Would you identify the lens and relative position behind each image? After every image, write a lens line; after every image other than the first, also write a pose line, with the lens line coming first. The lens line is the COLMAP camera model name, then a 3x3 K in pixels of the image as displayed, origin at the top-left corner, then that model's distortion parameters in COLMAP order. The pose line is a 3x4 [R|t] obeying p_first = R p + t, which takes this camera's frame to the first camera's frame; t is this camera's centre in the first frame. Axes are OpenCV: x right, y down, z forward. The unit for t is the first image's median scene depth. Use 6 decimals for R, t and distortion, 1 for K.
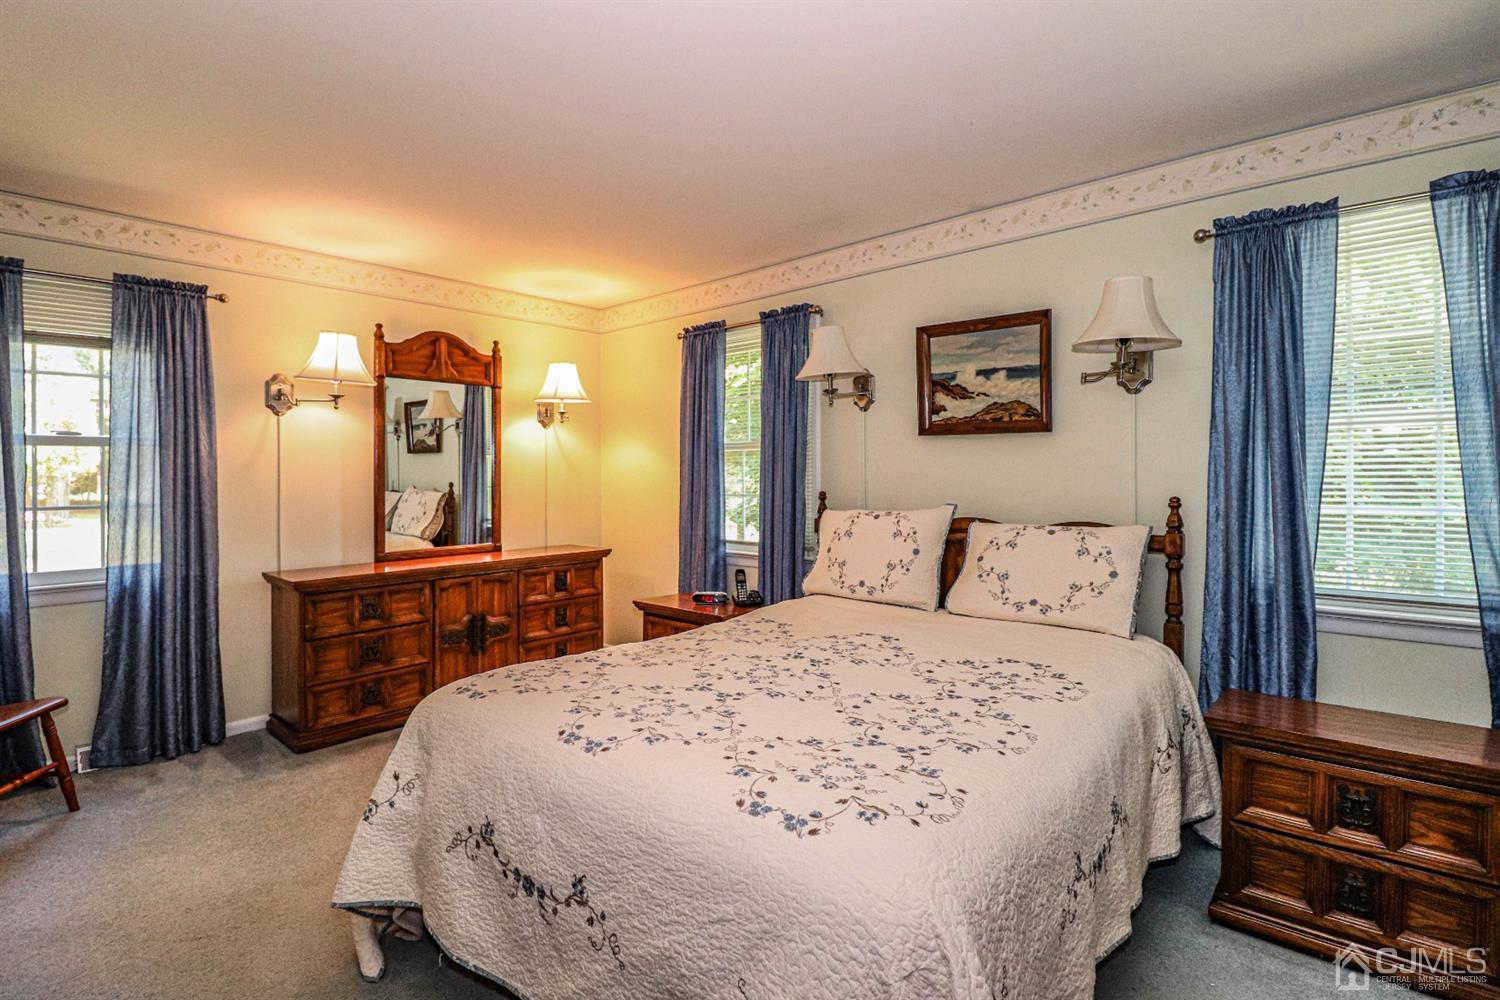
lens RADIAL K [[711.0, 0, 734.7], [0, 711.0, 469.6], [0, 0, 1]] dist [0.000532, -0.012679]
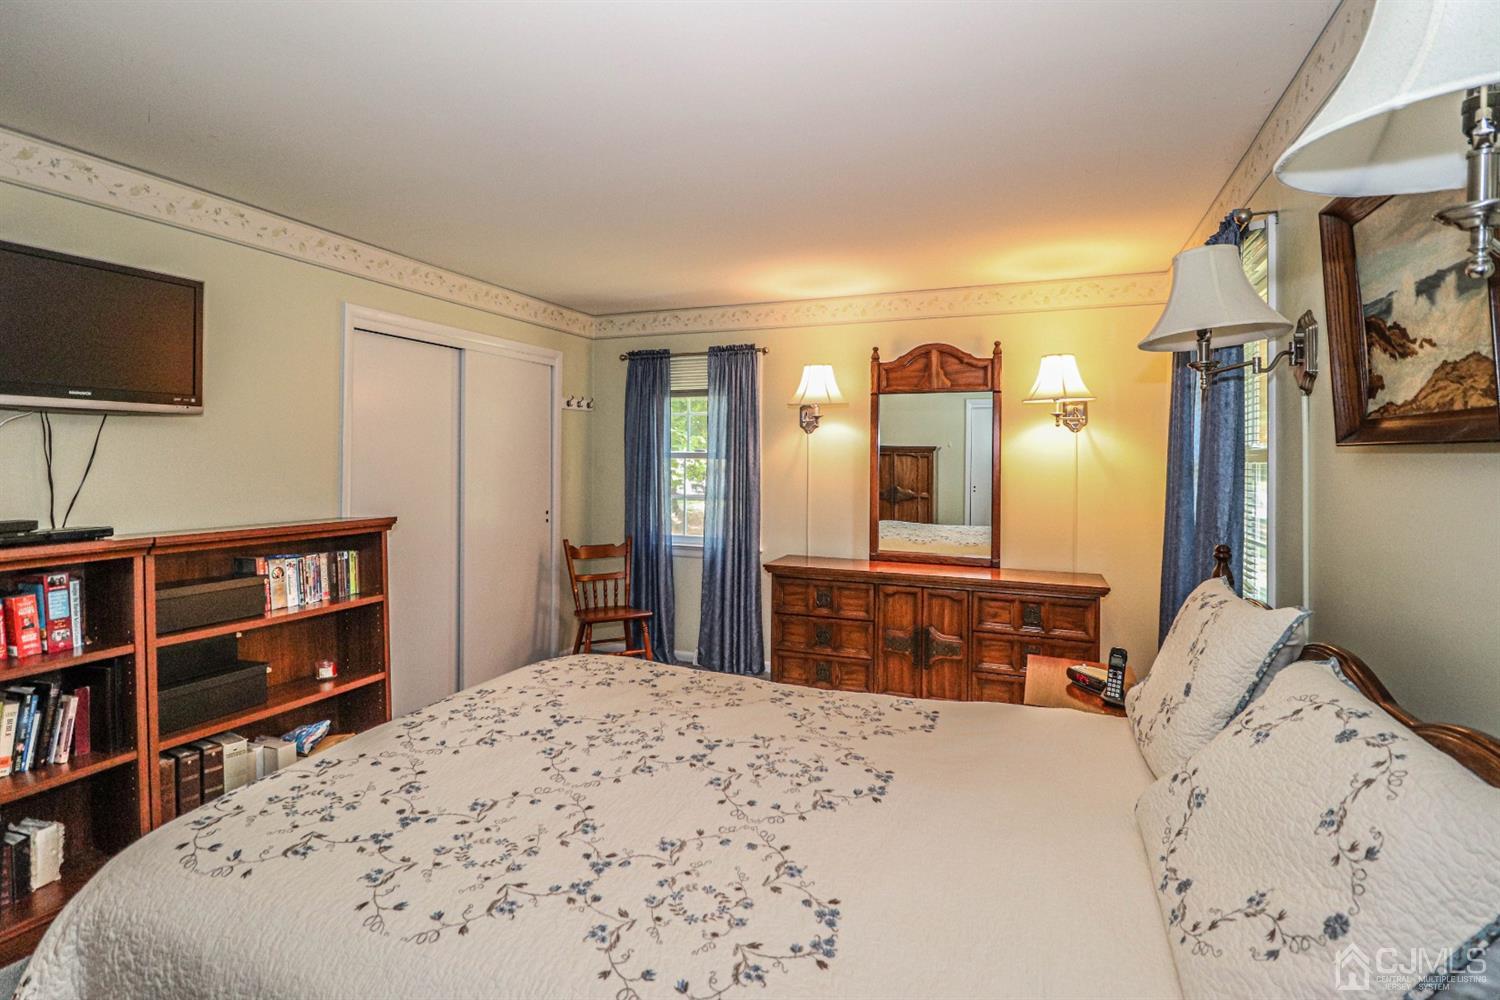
lens RADIAL K [[703.9, 0, 754.8], [0, 703.9, 455.6], [0, 0, 1]] dist [-0.000712, -0.013022]
pose [[0.359700, 0.003622, -0.933061, 0.519153], [-0.009162, 0.999958, 0.000350, -0.037226], [0.933023, 0.008423, 0.359718, 0.474944]]
